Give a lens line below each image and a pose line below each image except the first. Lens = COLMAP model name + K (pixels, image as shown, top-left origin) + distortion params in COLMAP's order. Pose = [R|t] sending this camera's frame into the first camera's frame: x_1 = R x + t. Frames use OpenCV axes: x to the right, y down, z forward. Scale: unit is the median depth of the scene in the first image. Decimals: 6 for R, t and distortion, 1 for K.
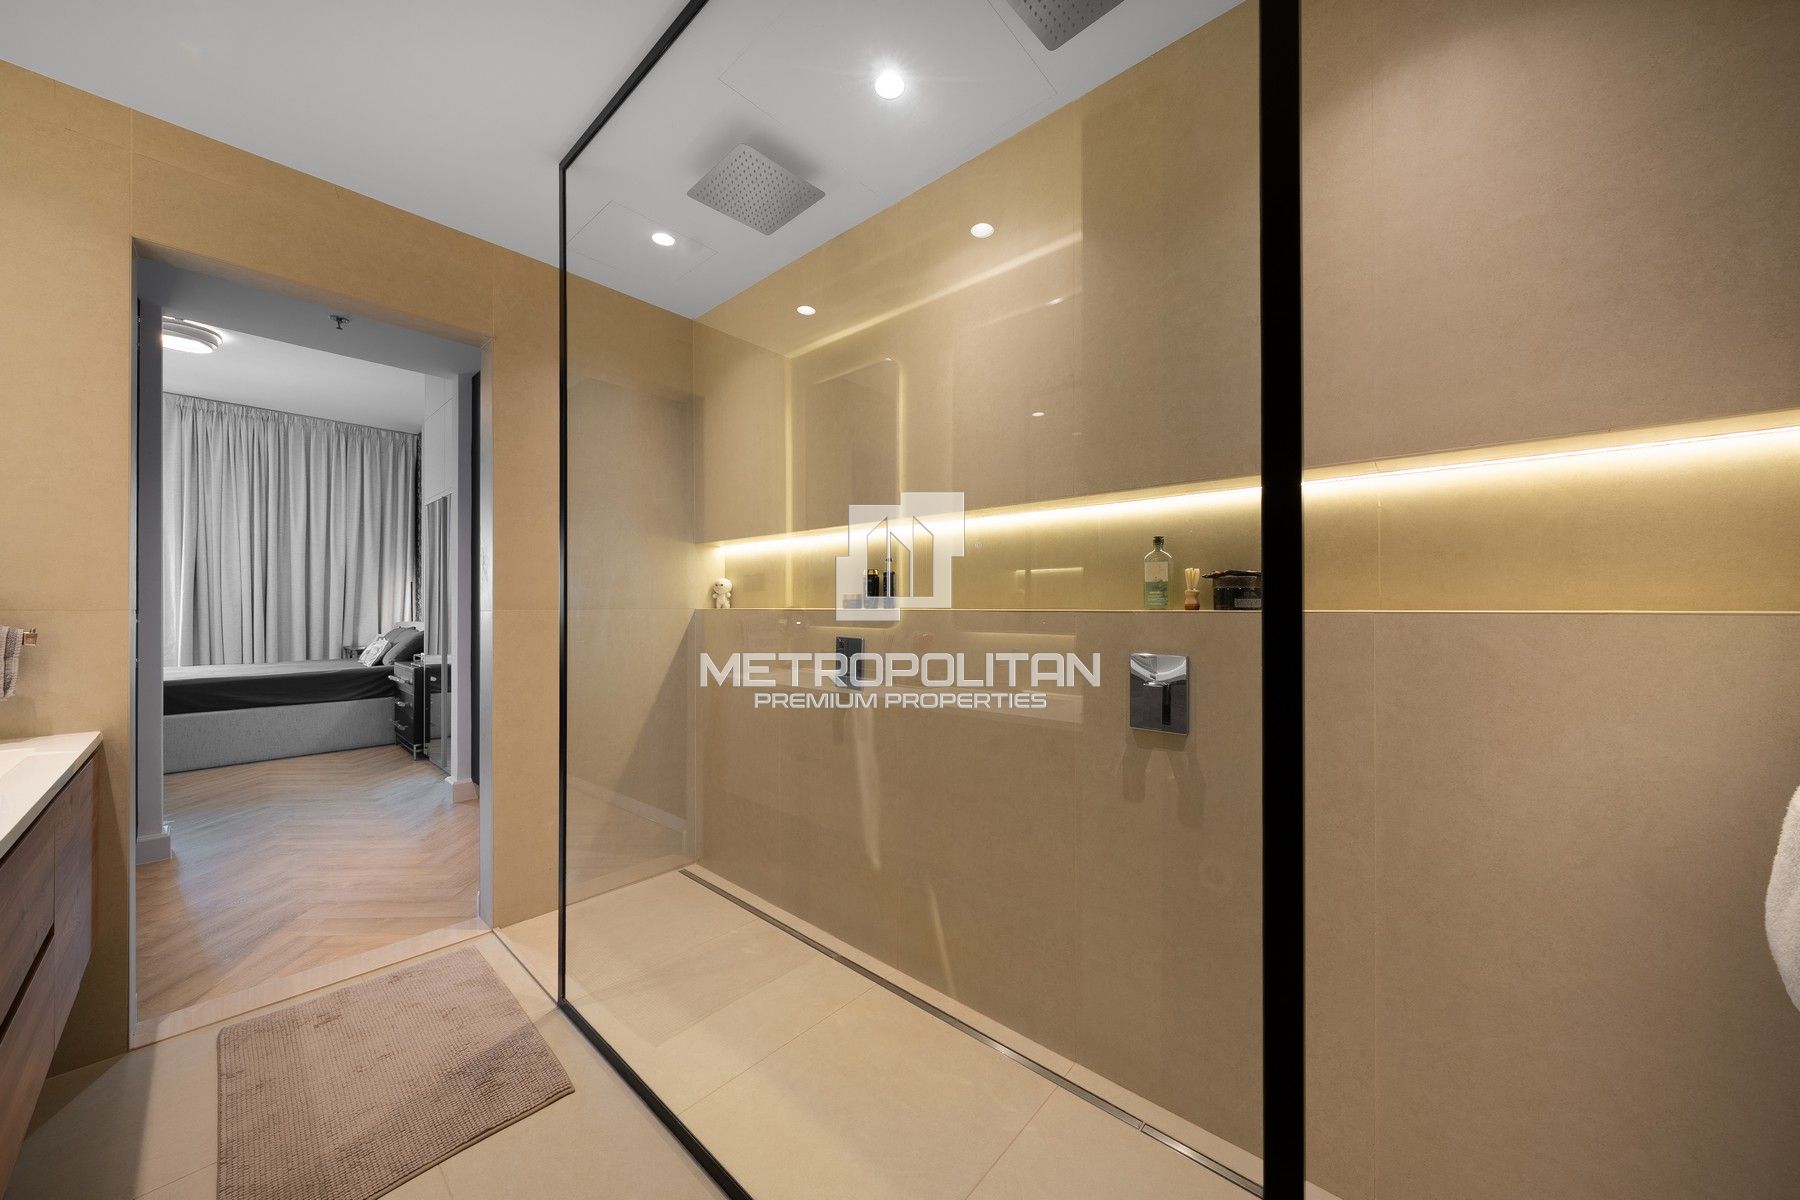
lens RADIAL K [[601.6, 0, 895.8], [0, 601.6, 602.1], [0, 0, 1]] dist [-0.006032, -0.000068]
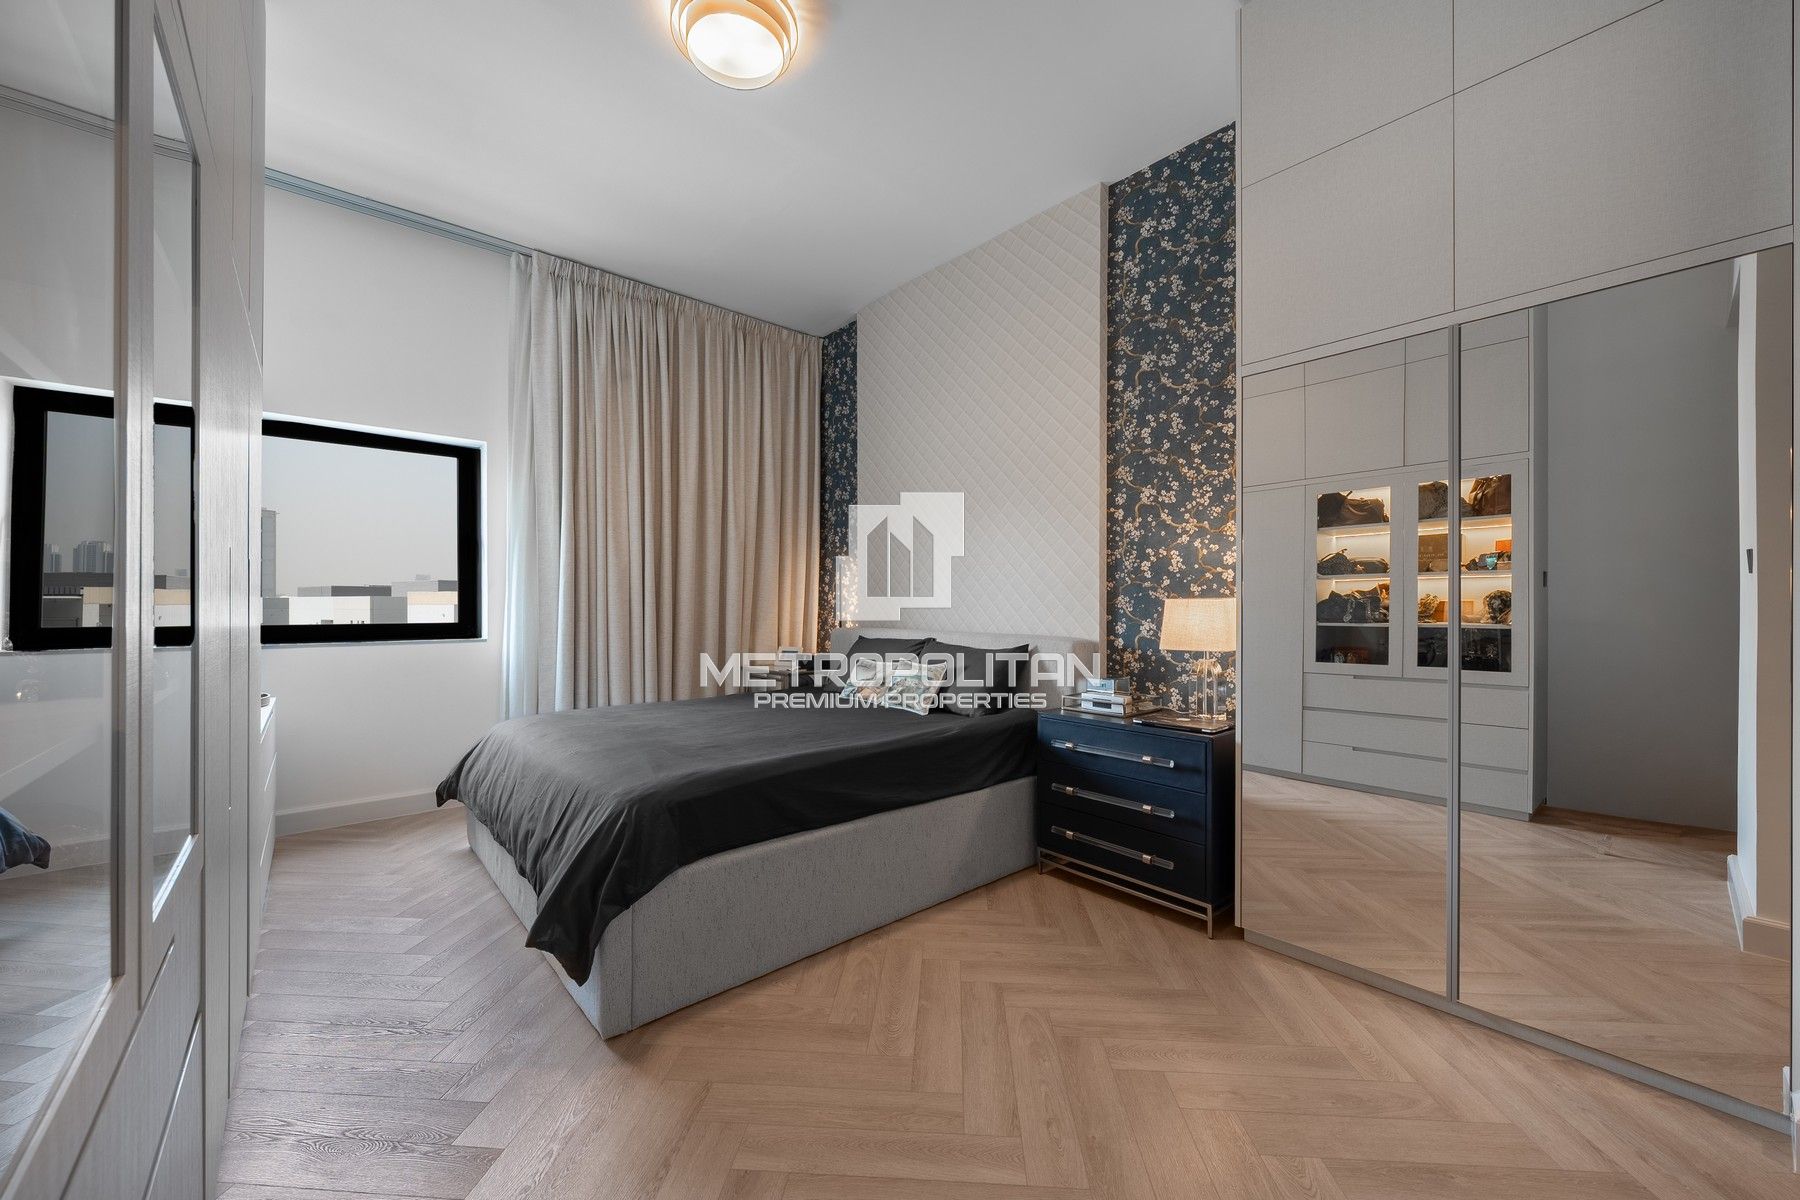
lens RADIAL K [[666.3, 0, 904.7], [0, 666.3, 606.8], [0, 0, 1]] dist [0.000412, 0.000007]
pose [[0.992908, -0.000333, -0.118887, -0.899350], [0.002053, 0.999895, 0.014349, 0.000826], [0.118870, -0.014491, 0.992804, 0.425380]]
